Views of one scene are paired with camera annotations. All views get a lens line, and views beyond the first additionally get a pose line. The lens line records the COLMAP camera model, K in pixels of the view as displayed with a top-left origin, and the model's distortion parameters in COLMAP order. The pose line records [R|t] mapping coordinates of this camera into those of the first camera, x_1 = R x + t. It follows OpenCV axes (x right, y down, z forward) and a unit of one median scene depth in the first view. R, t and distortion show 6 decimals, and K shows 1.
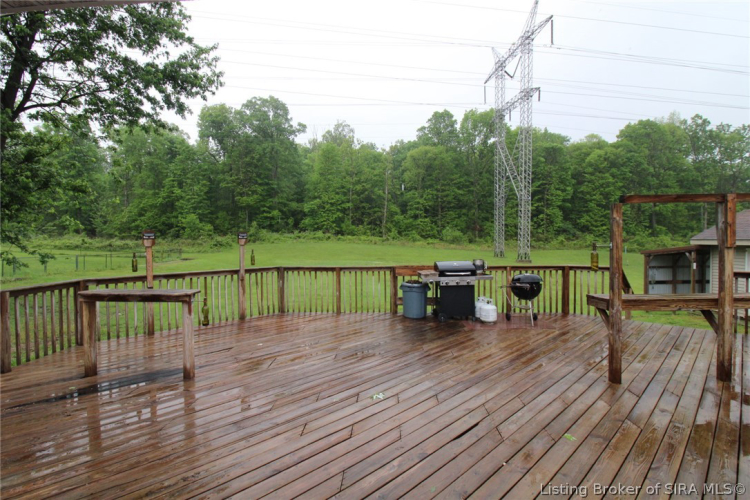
lens RADIAL K [[347.4, 0, 371.9], [0, 347.4, 249.3], [0, 0, 1]] dist [-0.000269, -0.013685]
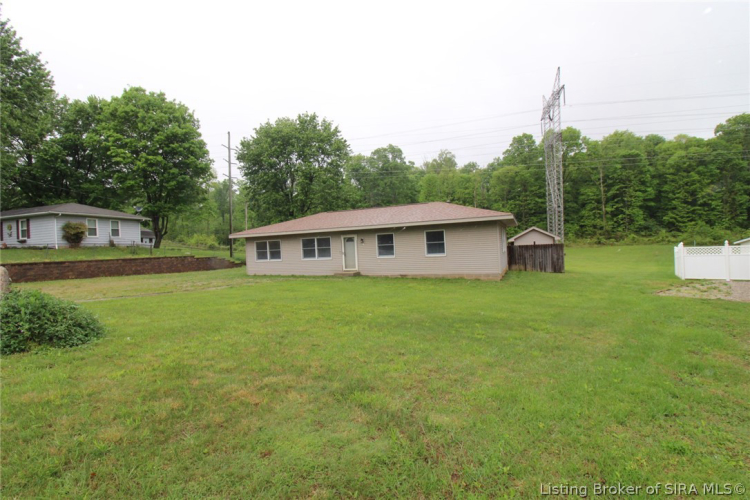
lens RADIAL K [[347.4, 0, 371.9], [0, 347.4, 249.3], [0, 0, 1]] dist [-0.000269, -0.013685]
pose [[0.927930, -0.029134, -0.371614, 0.155584], [0.024778, 0.999557, -0.016495, 0.010449], [0.371930, 0.006098, 0.928241, -0.342838]]
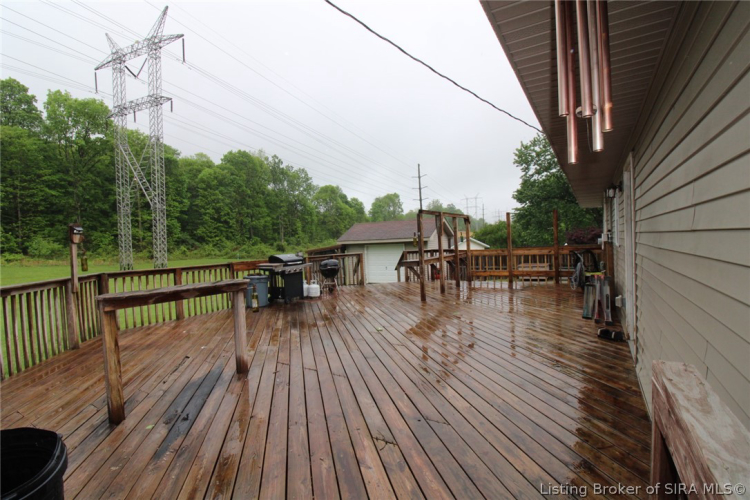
lens RADIAL K [[347.4, 0, 371.9], [0, 347.4, 249.3], [0, 0, 1]] dist [-0.000269, -0.013685]
pose [[0.491256, -0.026383, 0.870616, -0.066266], [0.057343, 0.998352, -0.002102, 0.003504], [-0.869126, 0.050956, 0.491959, 0.011572]]
